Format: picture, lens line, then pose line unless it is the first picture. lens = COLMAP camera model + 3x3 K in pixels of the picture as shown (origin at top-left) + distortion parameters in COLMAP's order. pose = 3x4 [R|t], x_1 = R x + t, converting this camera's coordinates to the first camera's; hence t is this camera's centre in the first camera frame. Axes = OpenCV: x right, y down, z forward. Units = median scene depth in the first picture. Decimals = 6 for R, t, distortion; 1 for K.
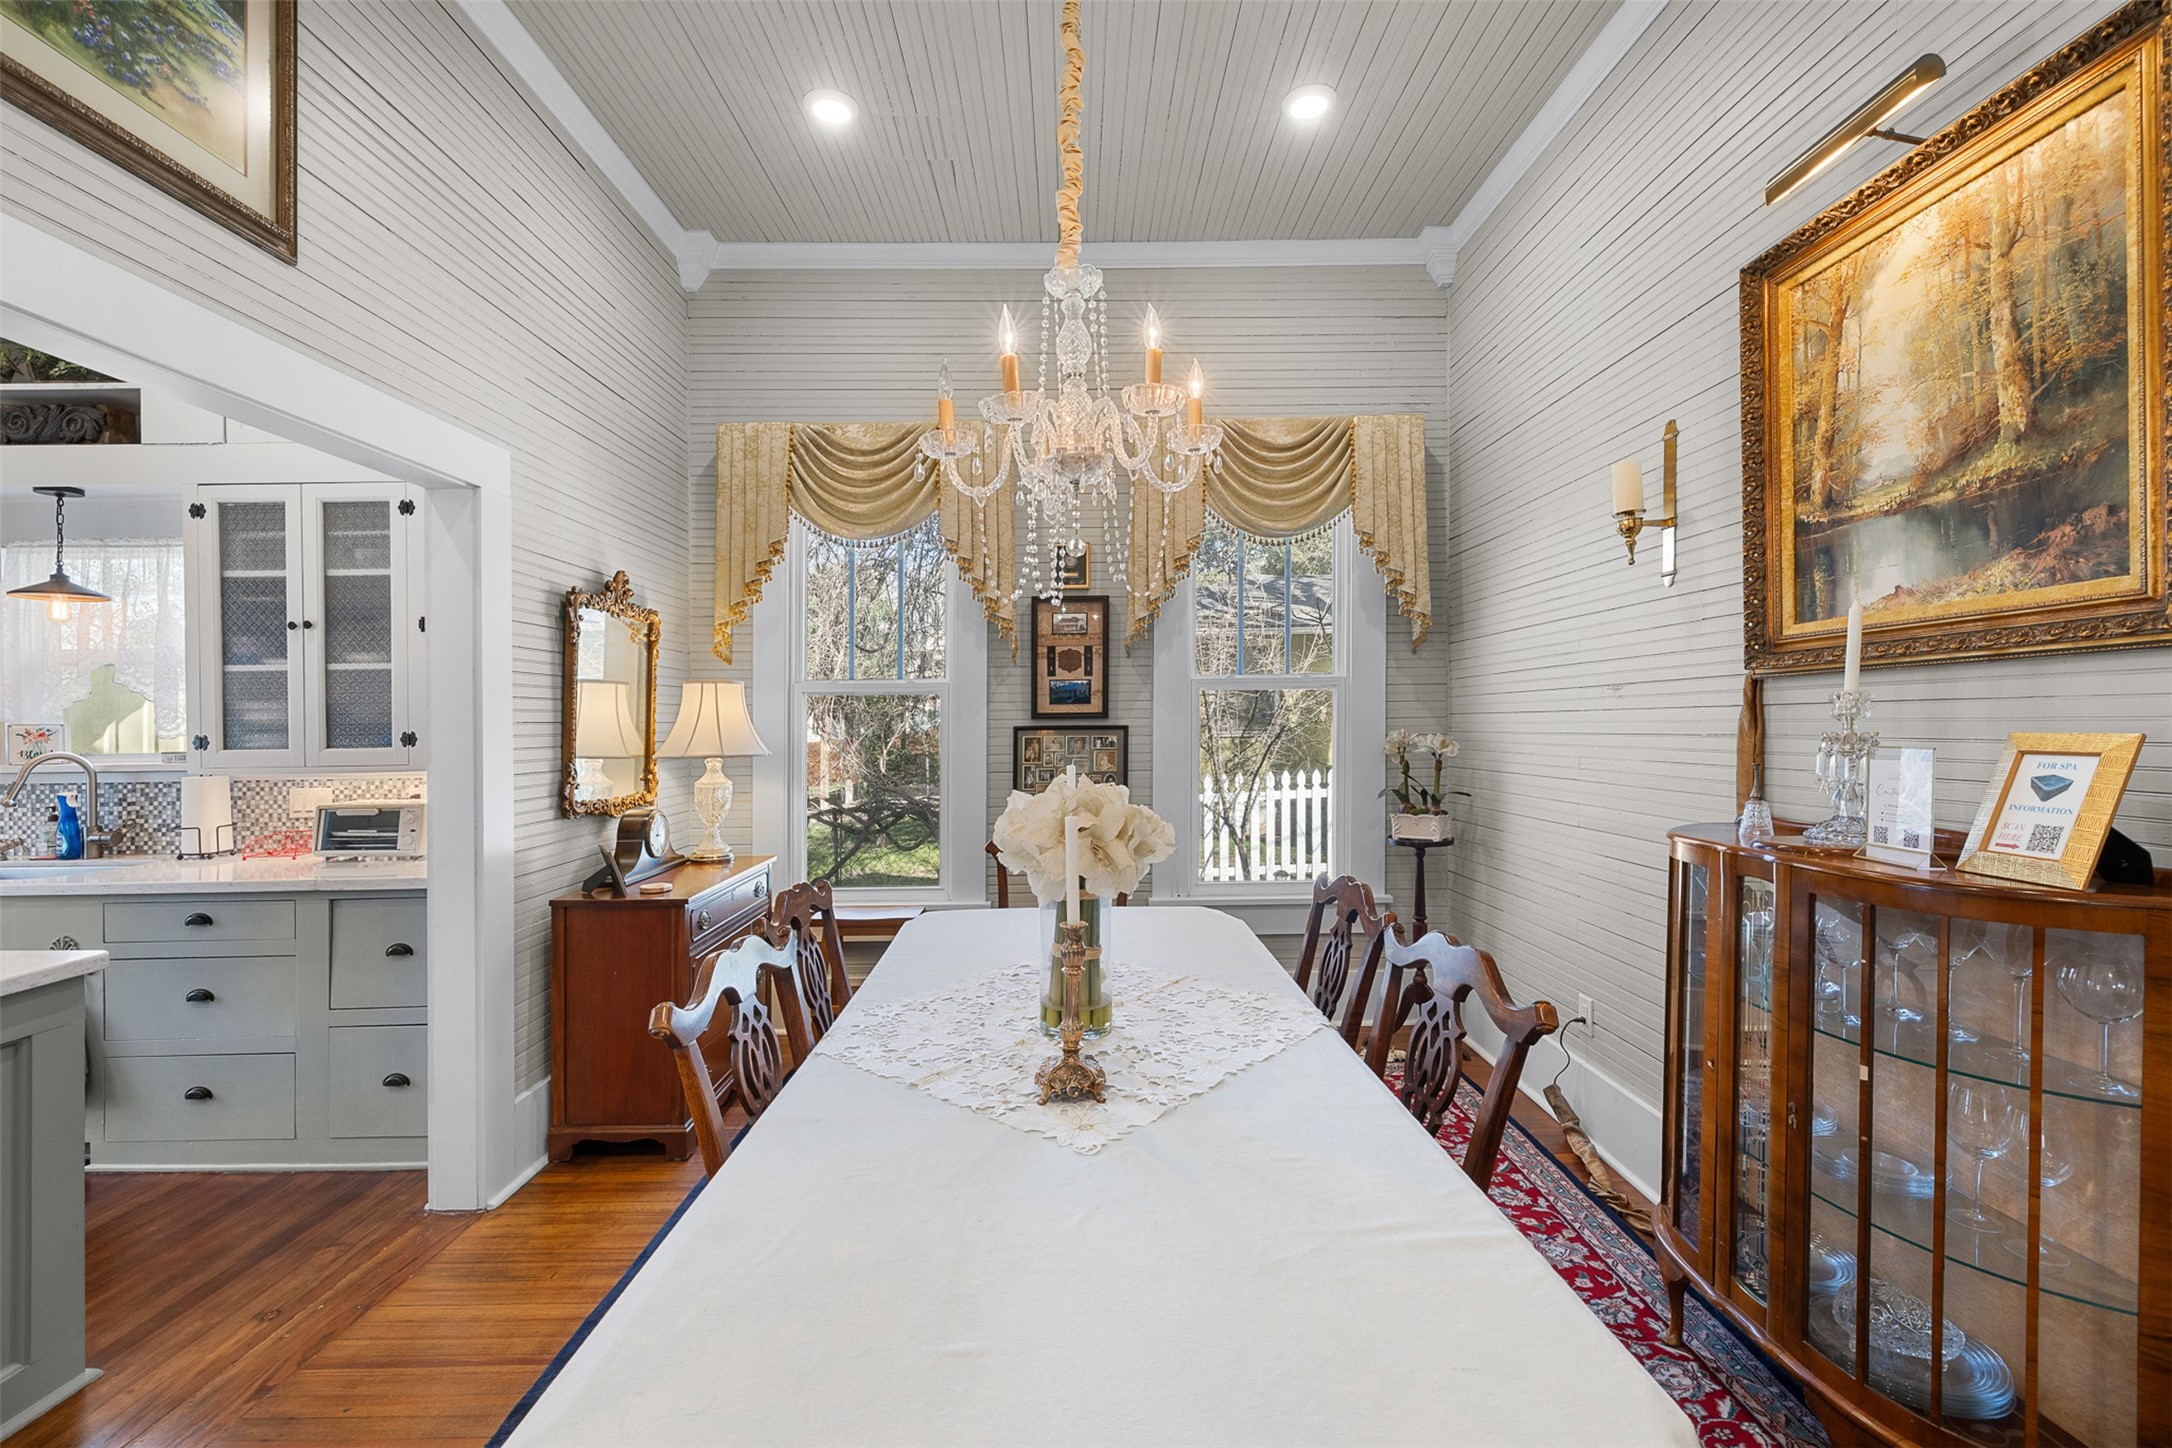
lens RADIAL K [[914.0, 0, 1074.7], [0, 914.0, 698.6], [0, 0, 1]] dist [0.001836, 0.000675]
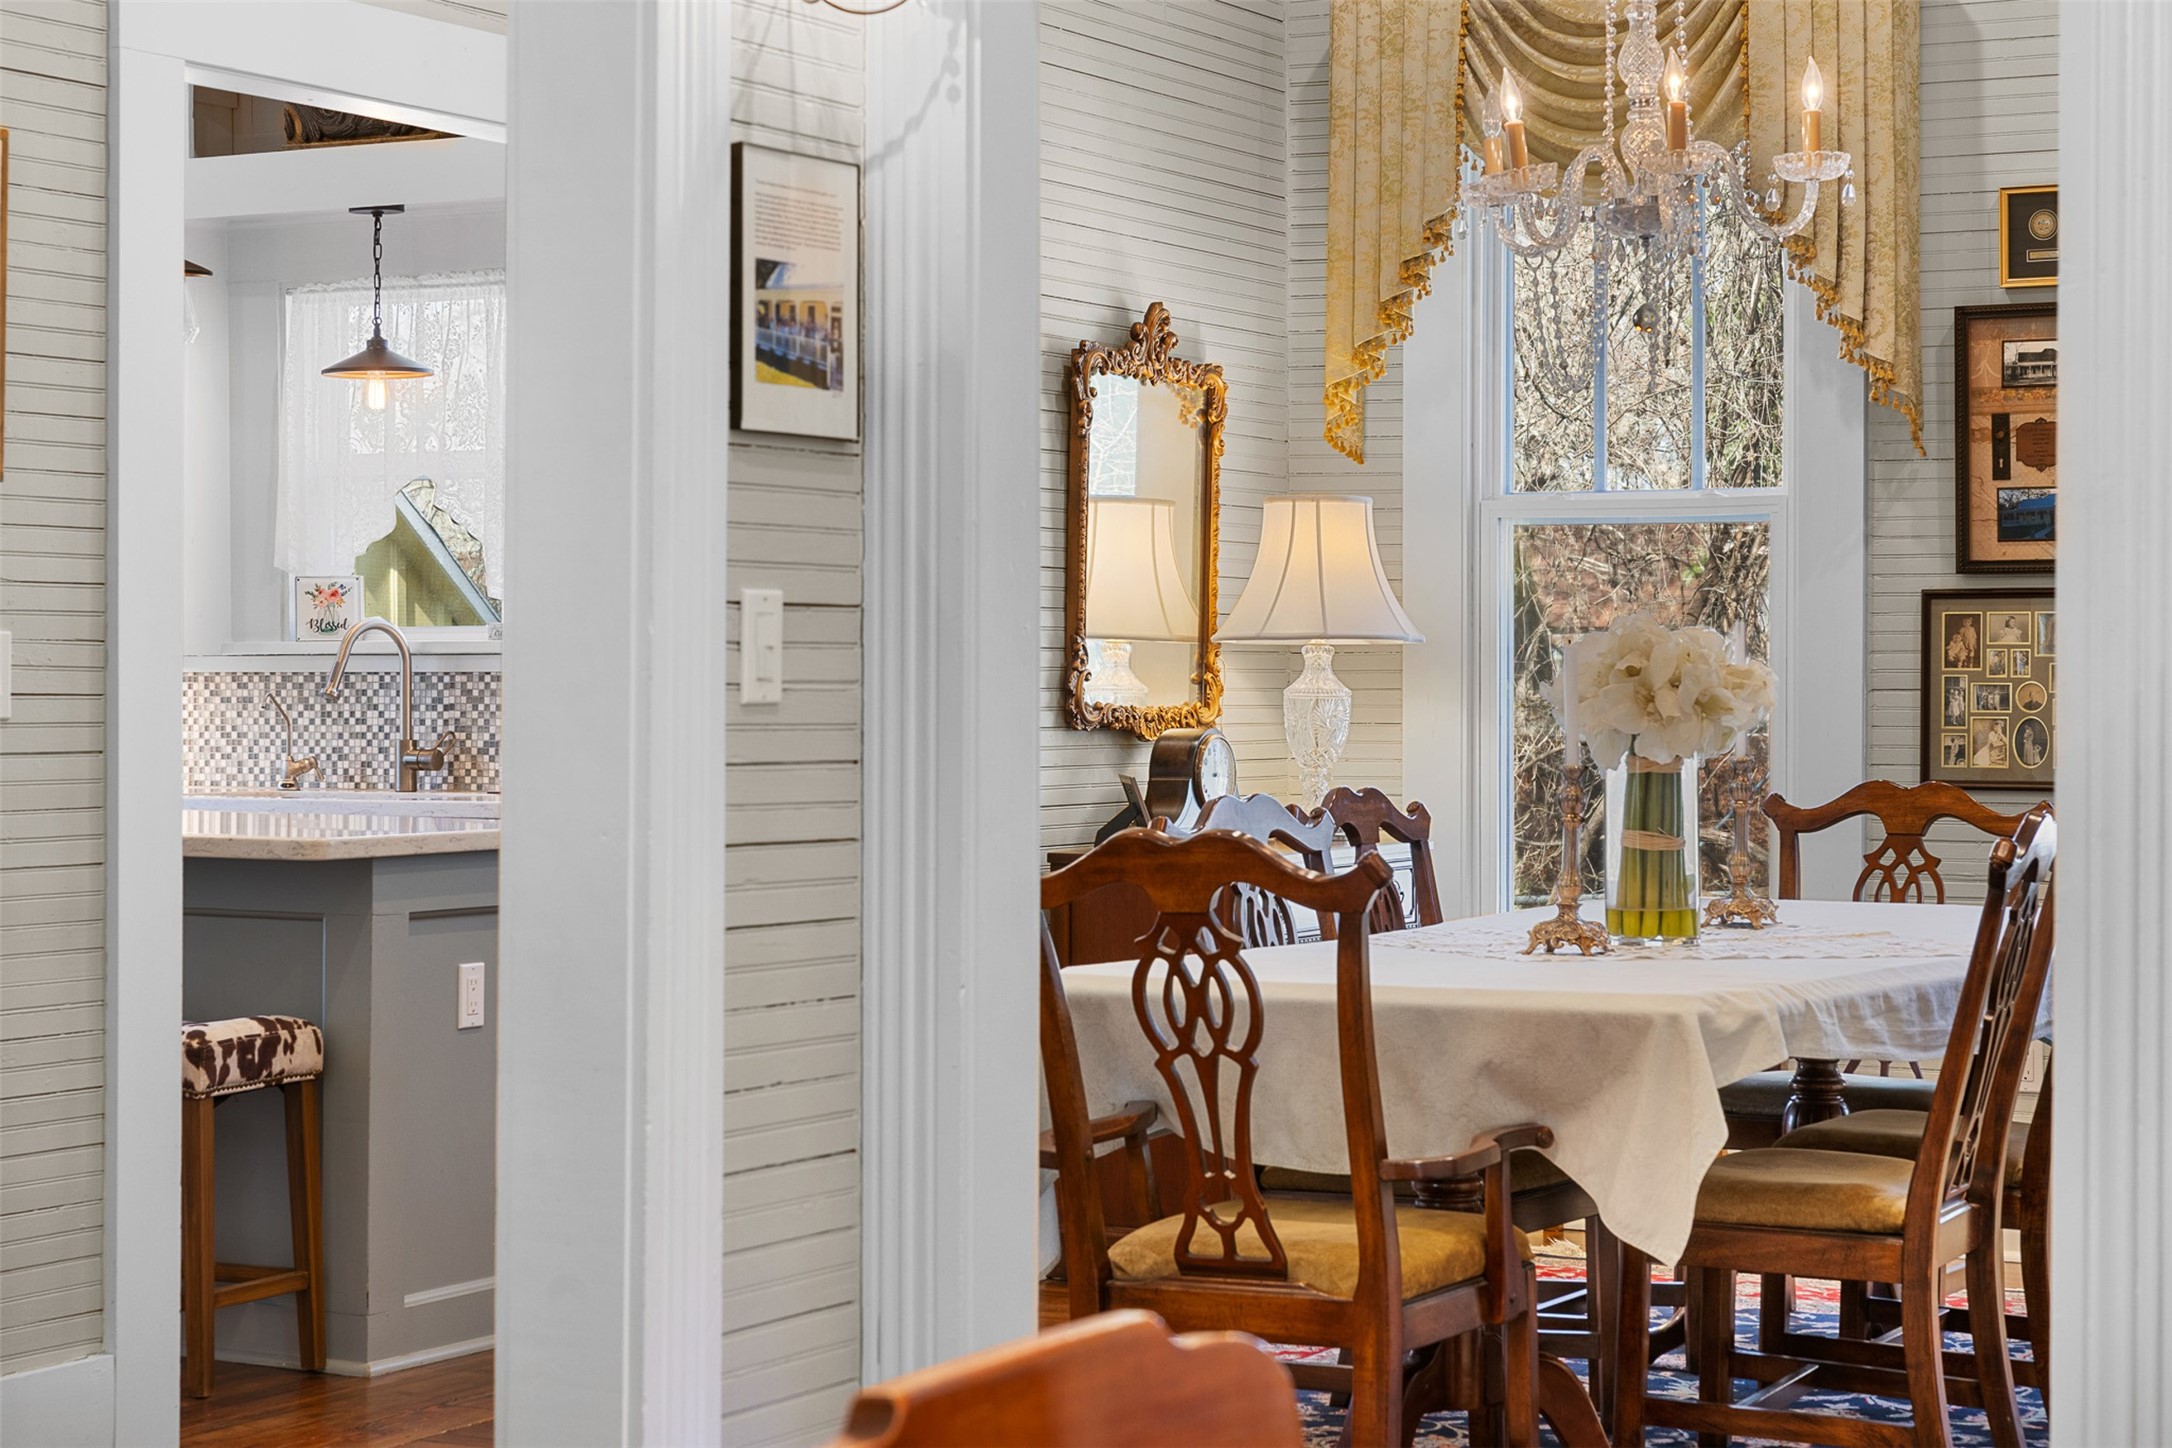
lens RADIAL K [[4187.4, 0, 1086.0], [0, 4187.4, 724.0], [0, 0, 1]] dist [0.010954, -0.014409]
pose [[0.876125, 0.016347, -0.481806, 0.707323], [-0.001312, 0.999502, 0.031526, 0.038895], [0.482082, -0.026988, 0.875710, -1.277335]]
